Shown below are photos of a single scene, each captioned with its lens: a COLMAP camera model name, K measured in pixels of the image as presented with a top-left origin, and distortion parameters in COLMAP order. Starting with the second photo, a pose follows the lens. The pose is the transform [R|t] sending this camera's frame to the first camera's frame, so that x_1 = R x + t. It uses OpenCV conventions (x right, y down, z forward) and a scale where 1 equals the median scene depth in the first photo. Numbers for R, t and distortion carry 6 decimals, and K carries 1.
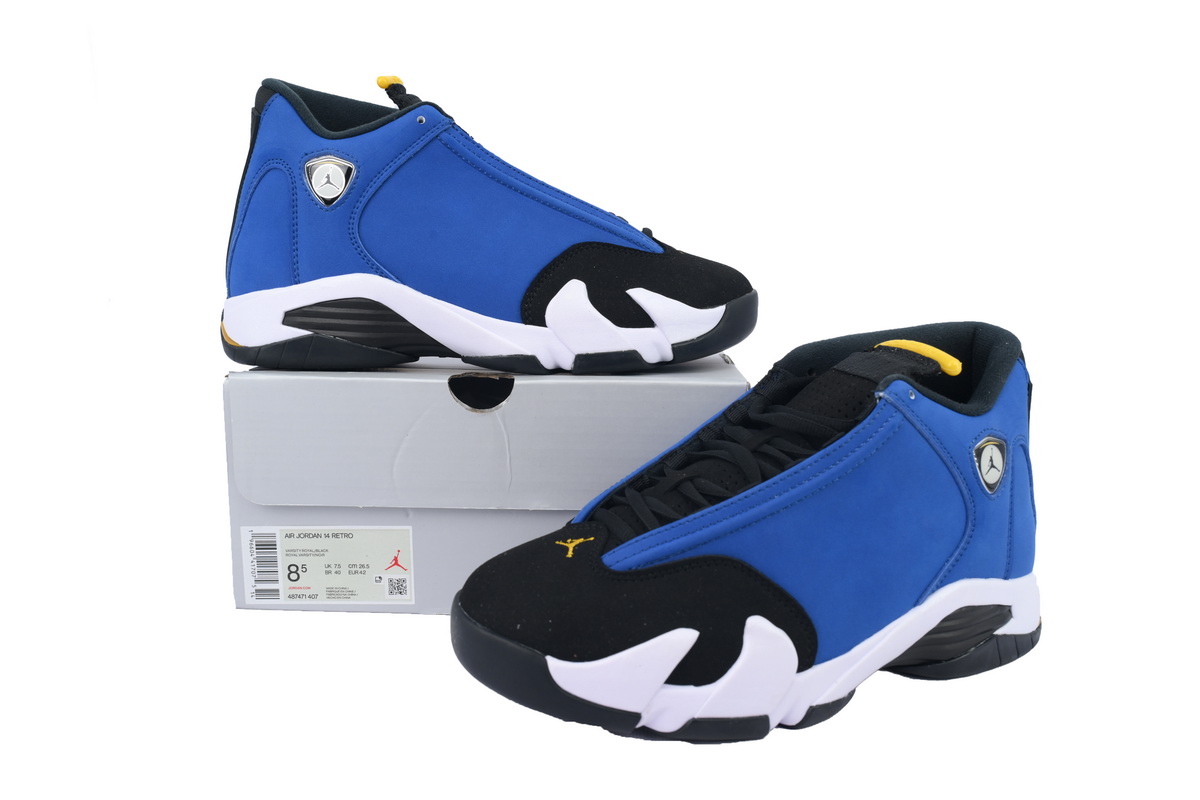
lens RADIAL K [[970.8, 0, 600.0], [0, 970.8, 400.0], [0, 0, 1]] dist [-0.001705, 0.000819]
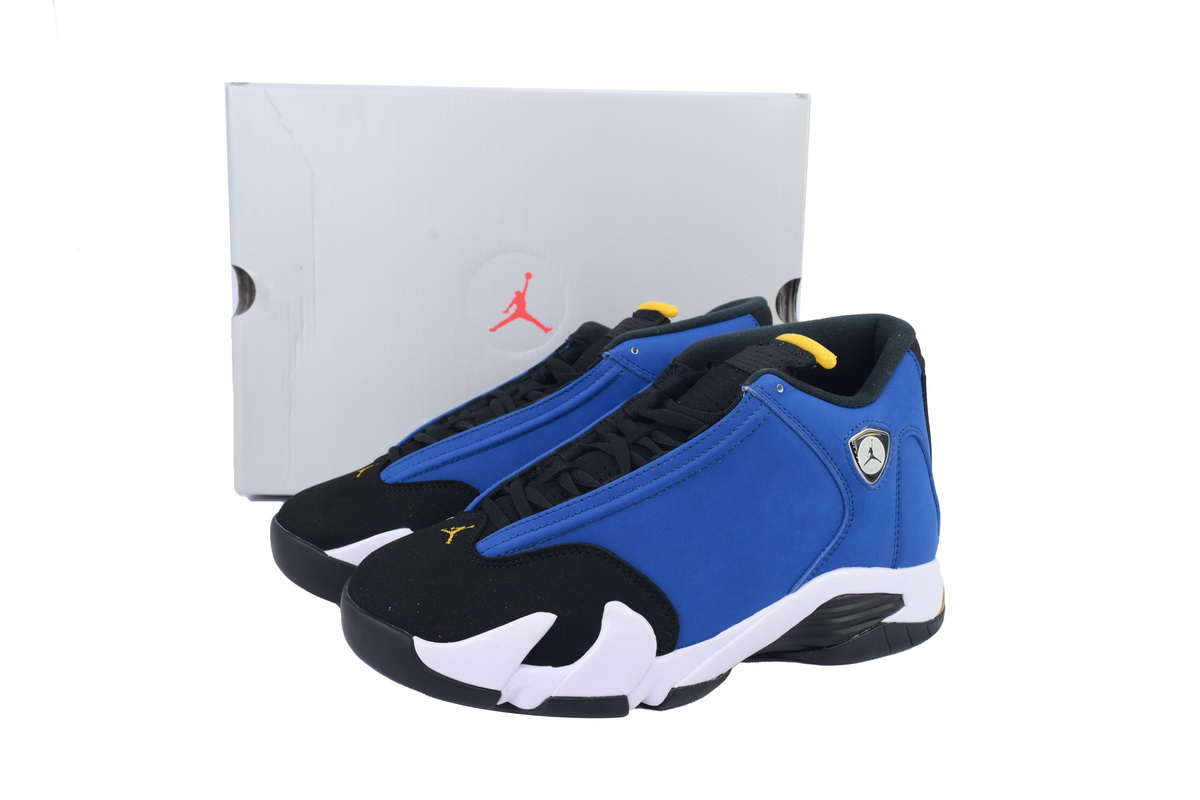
lens RADIAL K [[970.8, 0, 600.0], [0, 970.8, 400.0], [0, 0, 1]] dist [-0.001705, 0.000819]
pose [[0.996322, -0.007055, -0.085398, 0.221849], [0.008170, 0.999886, 0.012715, -0.007549], [0.085298, -0.013366, 0.996266, -0.040094]]
